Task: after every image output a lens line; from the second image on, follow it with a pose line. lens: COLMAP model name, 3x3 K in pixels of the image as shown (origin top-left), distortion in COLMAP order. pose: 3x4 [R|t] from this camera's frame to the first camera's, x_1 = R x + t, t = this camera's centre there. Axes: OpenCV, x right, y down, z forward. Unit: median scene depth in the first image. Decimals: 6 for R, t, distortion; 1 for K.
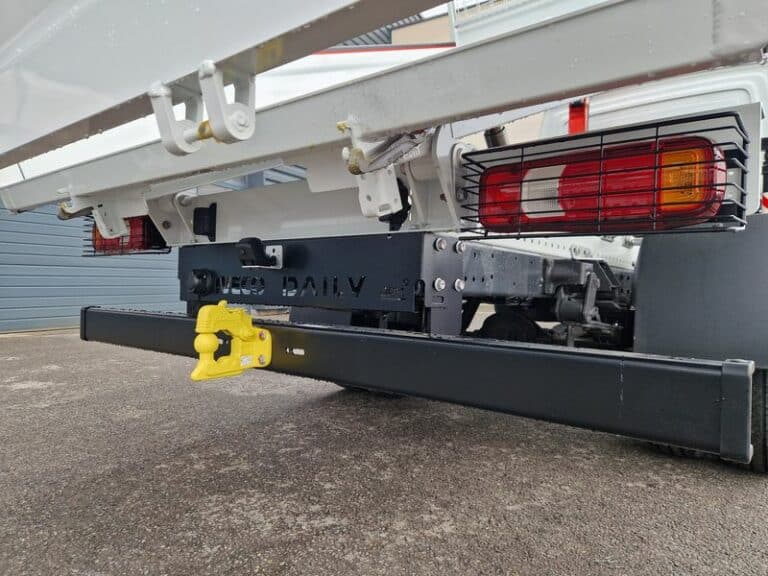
lens RADIAL K [[515.2, 0, 383.4], [0, 515.2, 288.6], [0, 0, 1]] dist [0.042740, -0.015103]
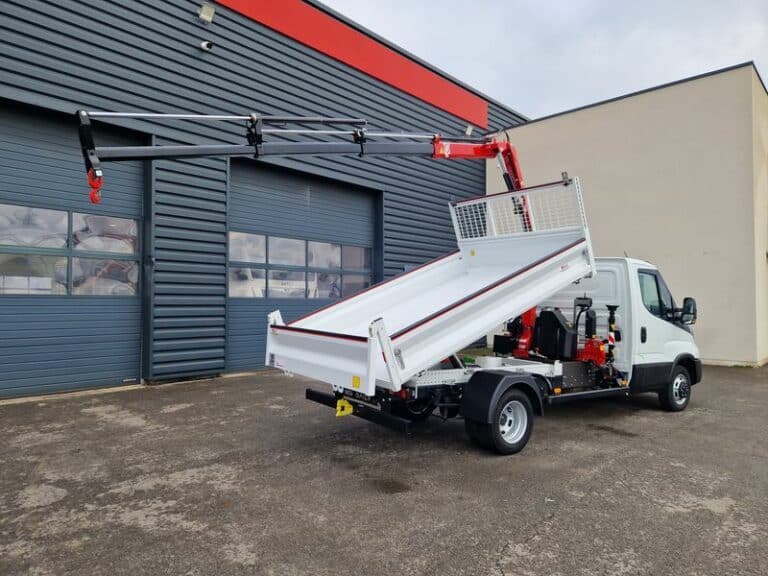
lens RADIAL K [[515.2, 0, 385.9], [0, 515.2, 285.8], [0, 0, 1]] dist [0.042740, -0.015103]
pose [[0.966162, 0.001342, -0.257933, 1.137039], [-0.011749, 0.999178, -0.038811, -0.734990], [0.257669, 0.040528, 0.965383, -3.085862]]
